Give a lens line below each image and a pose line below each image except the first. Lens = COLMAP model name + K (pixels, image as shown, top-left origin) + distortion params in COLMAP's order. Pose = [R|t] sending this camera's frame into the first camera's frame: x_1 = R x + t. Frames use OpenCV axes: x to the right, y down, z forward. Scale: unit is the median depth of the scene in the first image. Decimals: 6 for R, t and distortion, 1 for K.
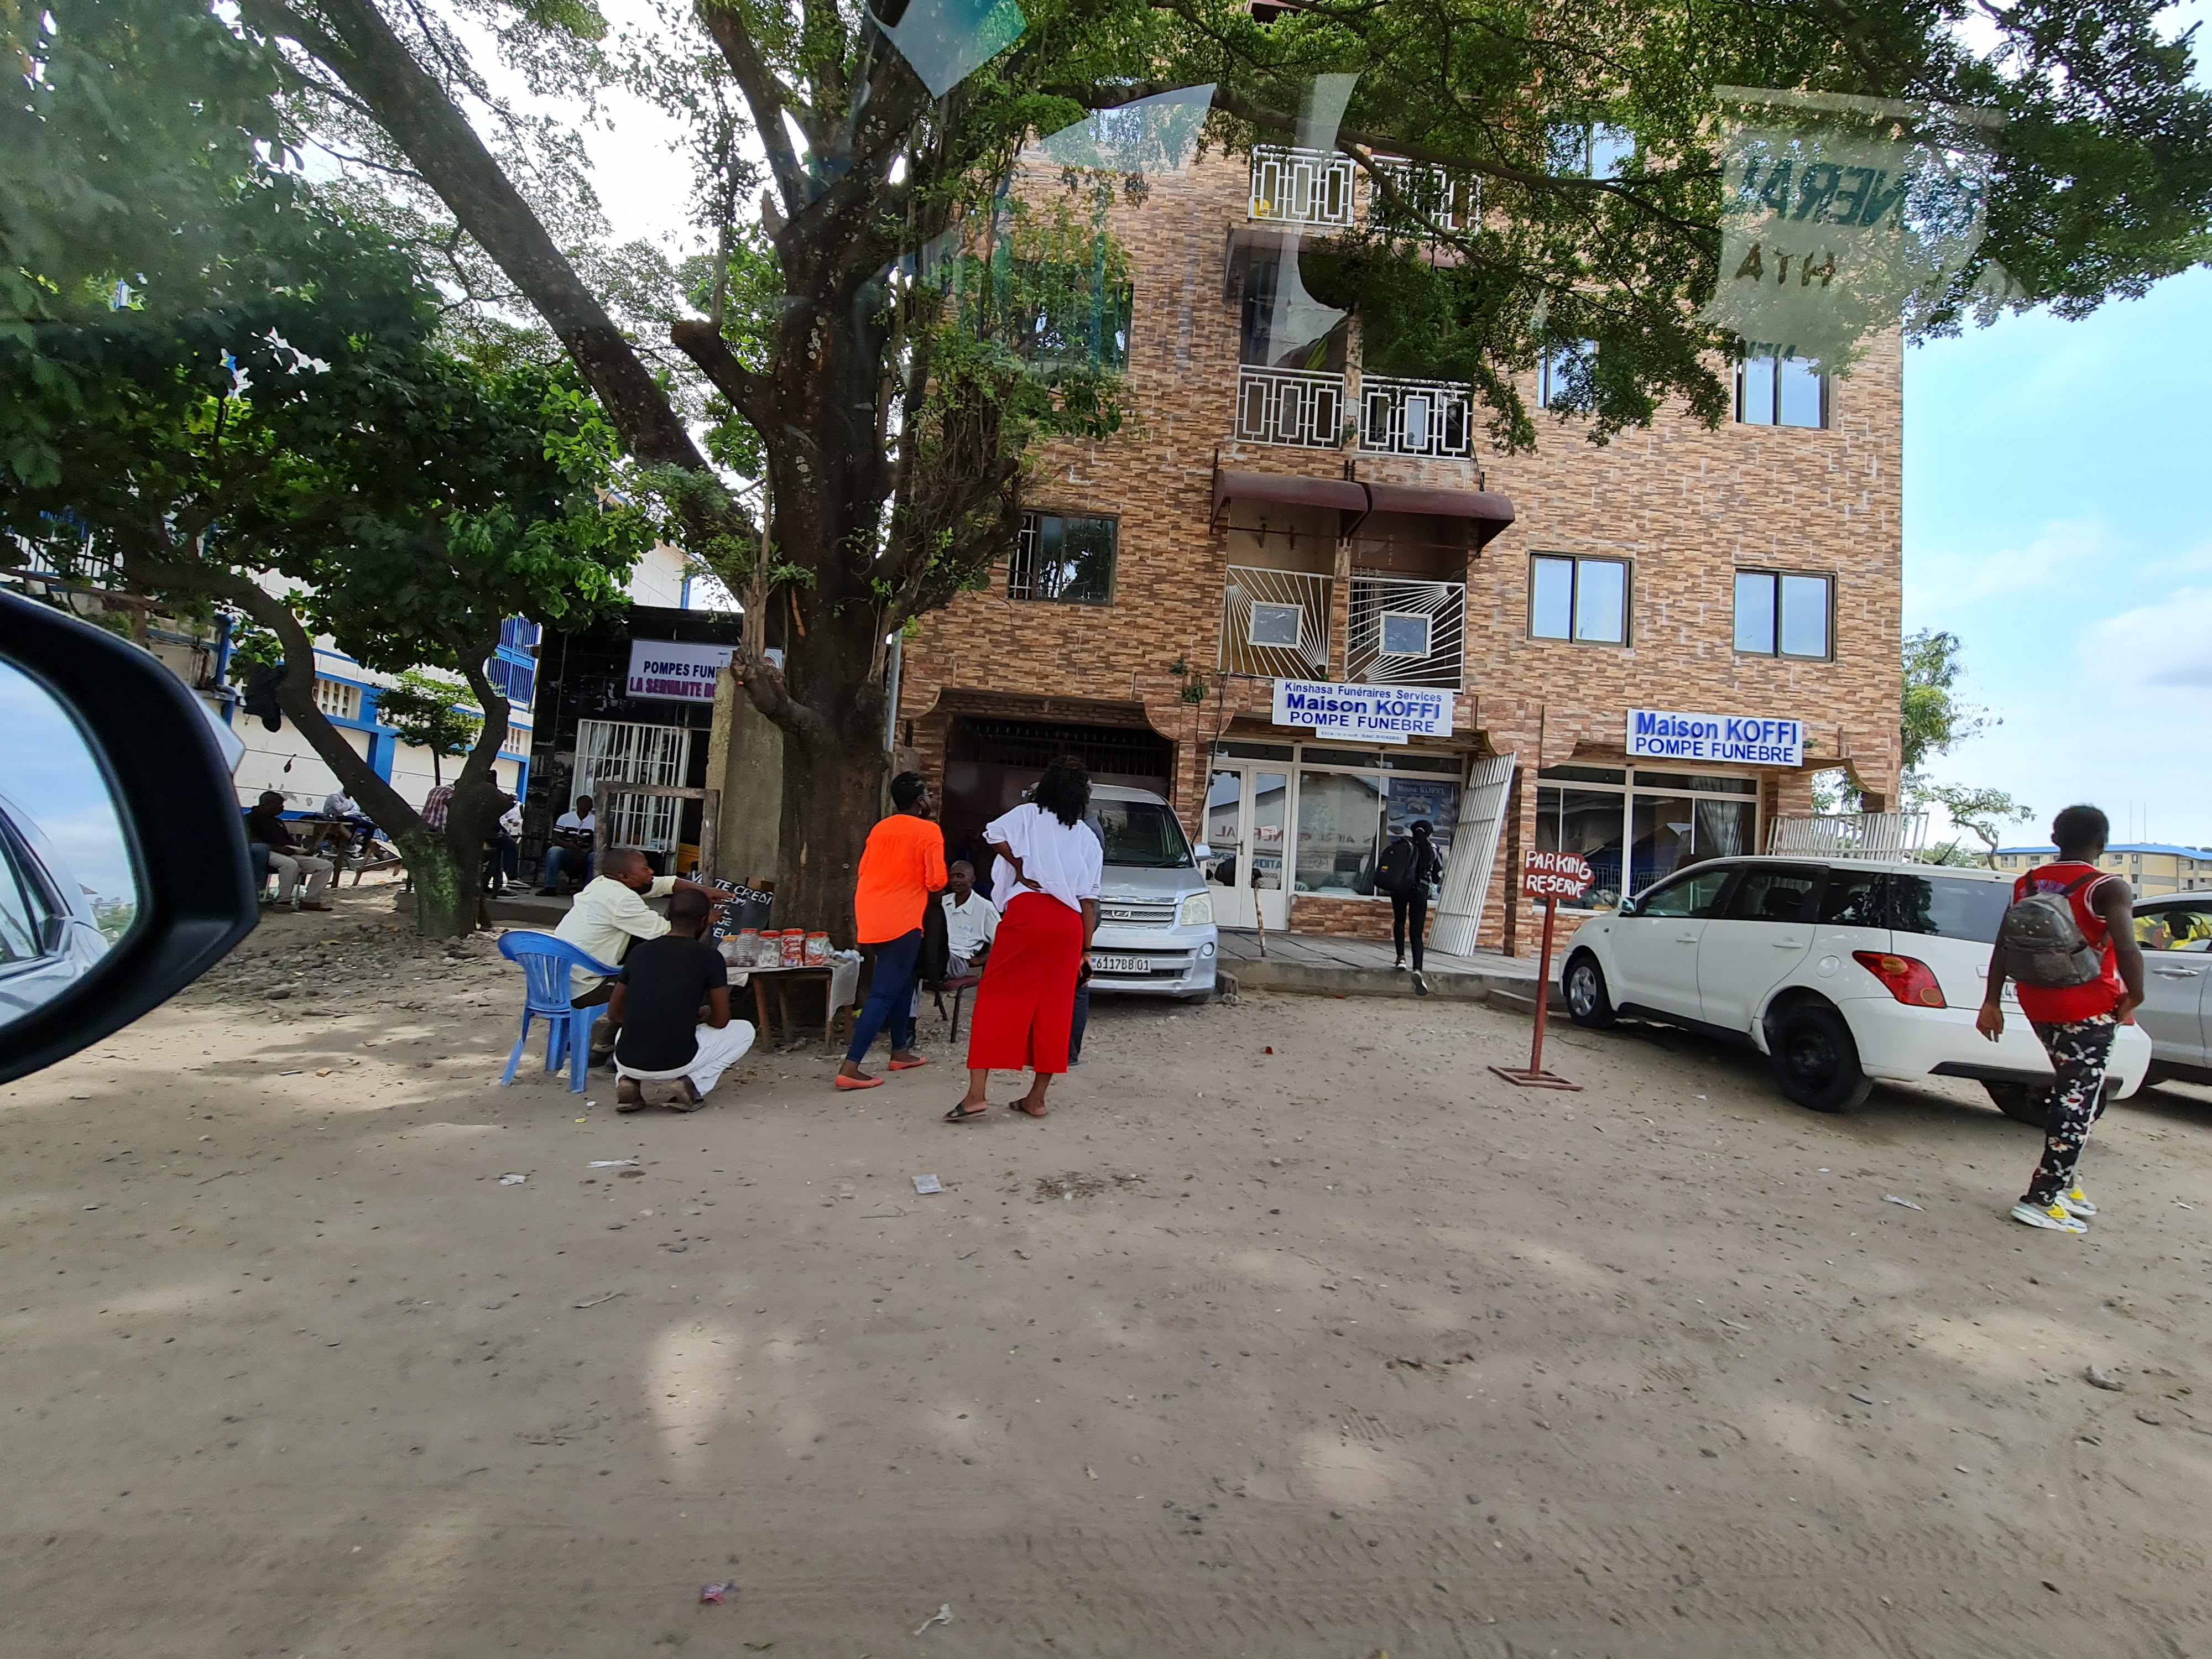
lens RADIAL K [[882.5, 0, 1109.4], [0, 882.5, 830.2], [0, 0, 1]] dist [-0.013324, 0.002208]
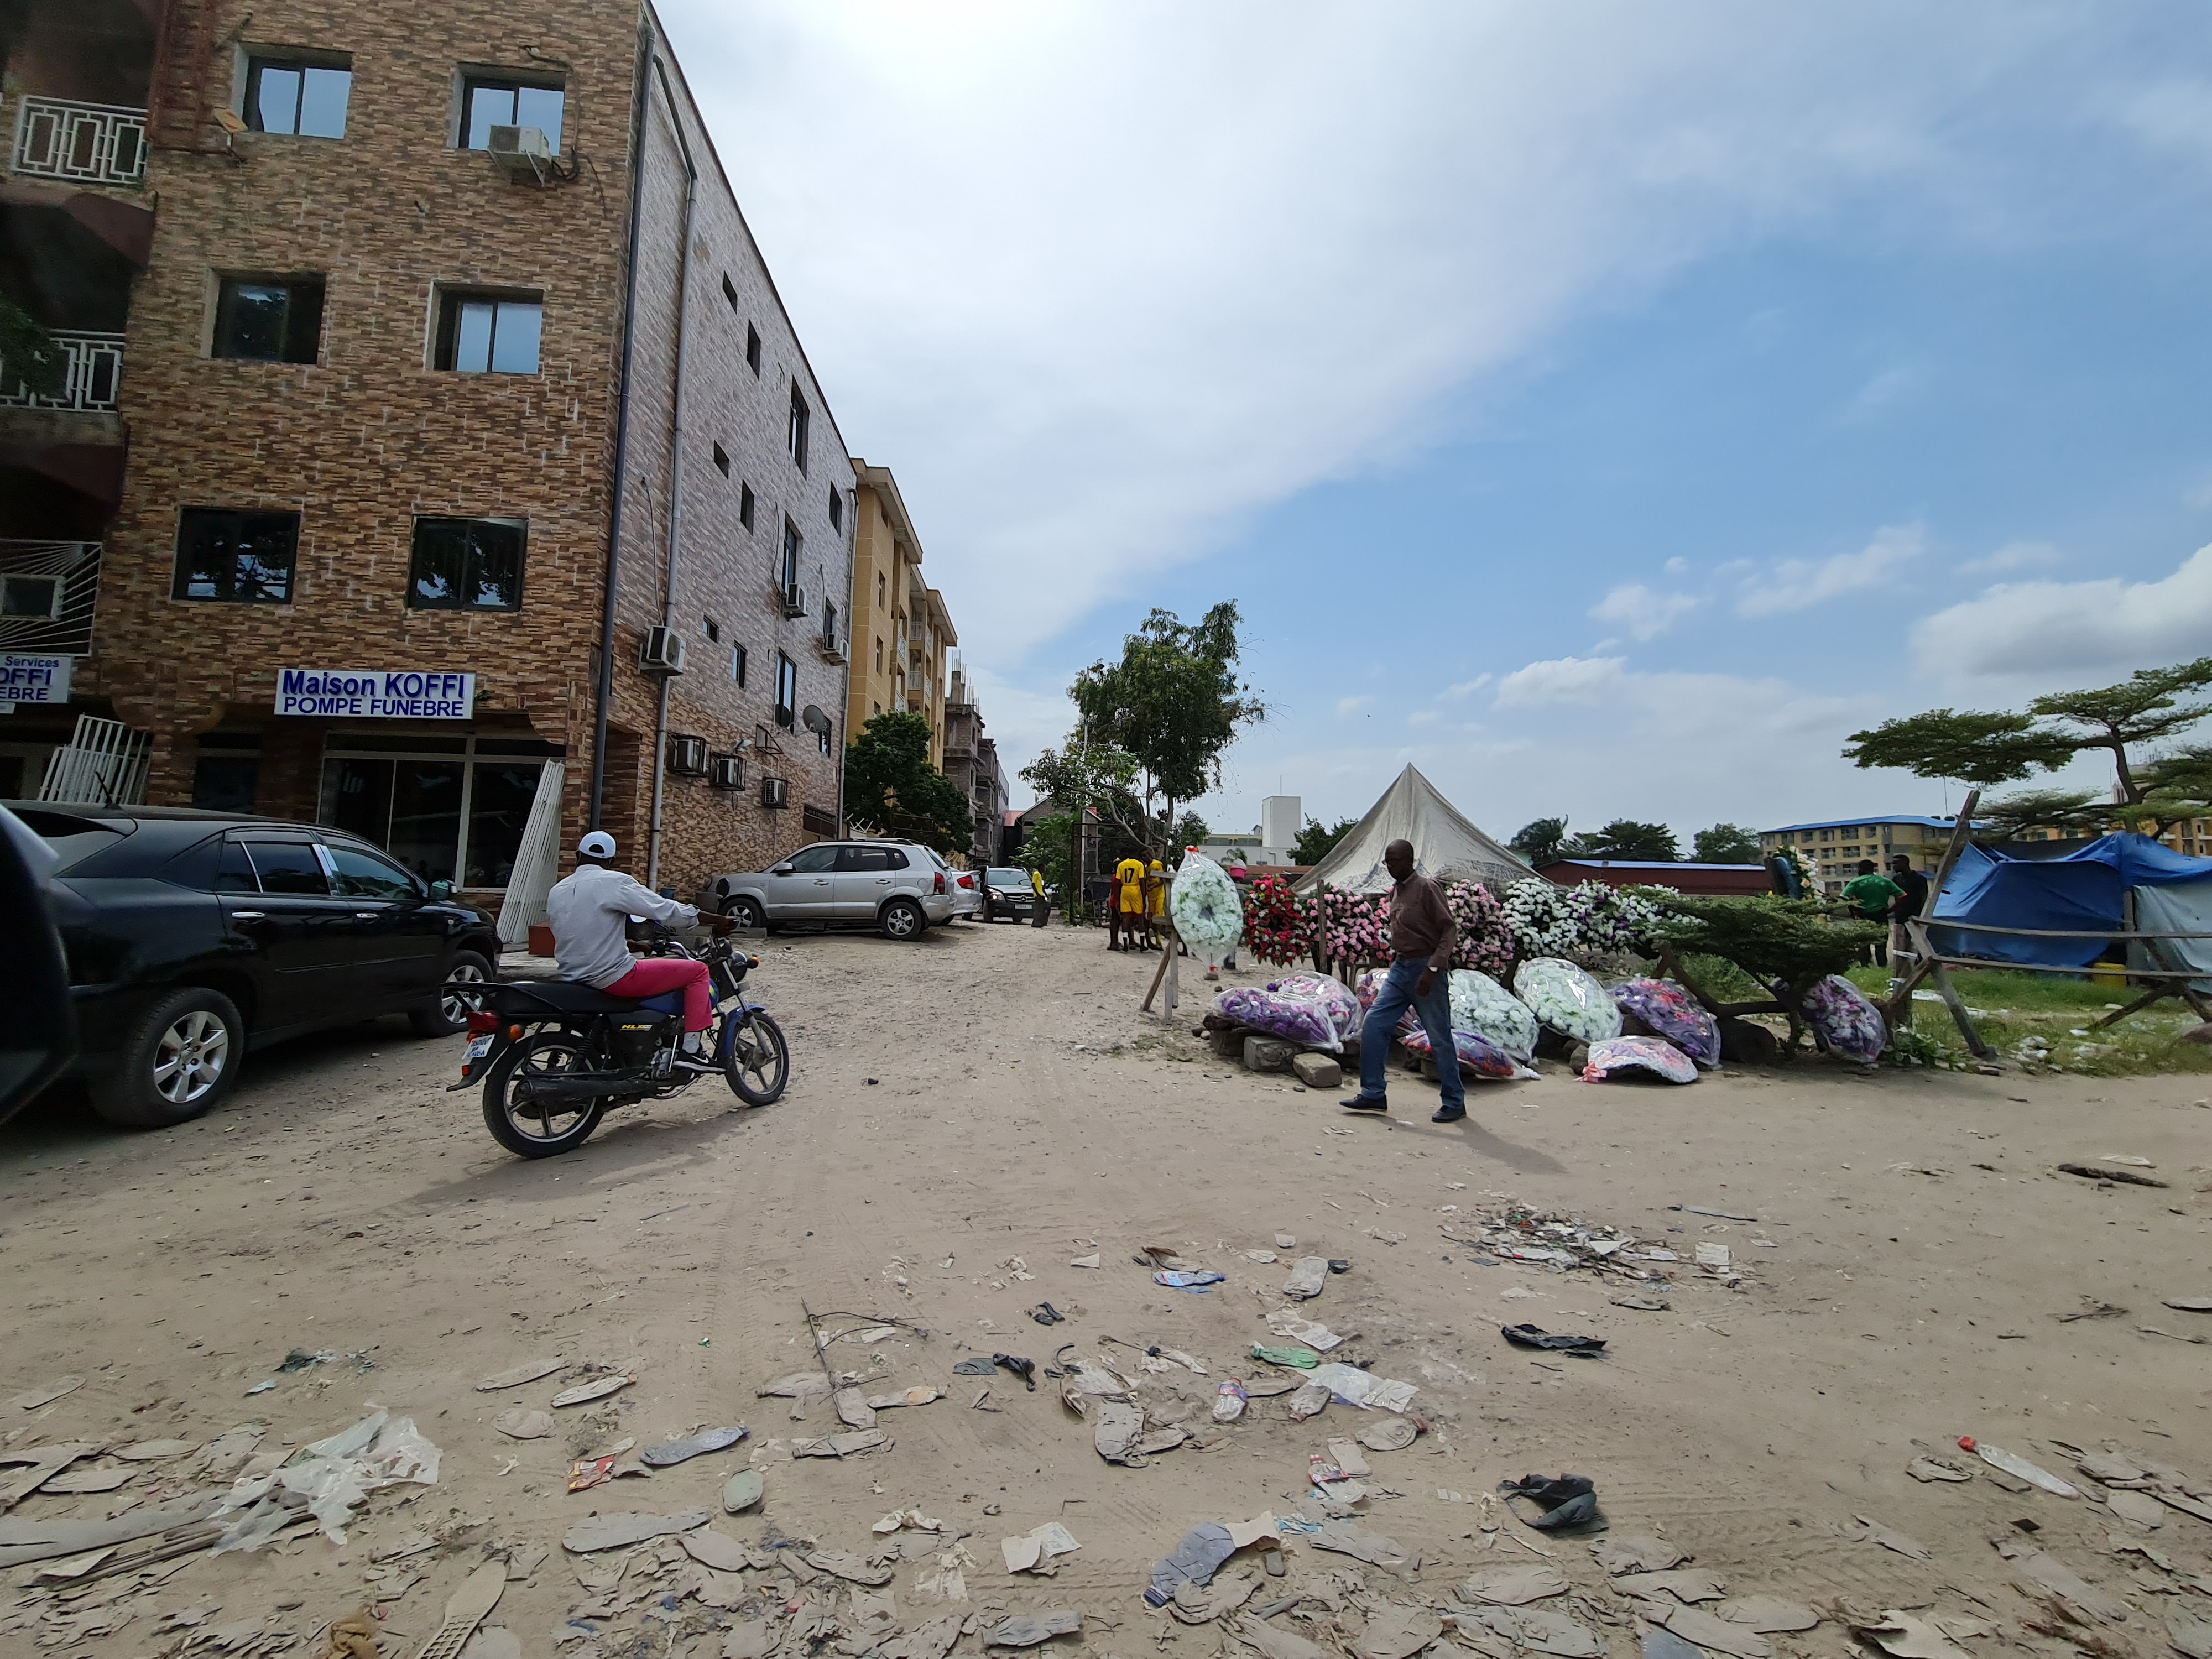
lens RADIAL K [[882.5, 0, 1115.8], [0, 882.5, 823.2], [0, 0, 1]] dist [-0.013324, 0.002208]
pose [[0.995760, -0.047560, 0.078745, 1.392164], [0.050244, 0.998209, -0.032461, 0.103723], [-0.077060, 0.036280, 0.996366, 0.001306]]
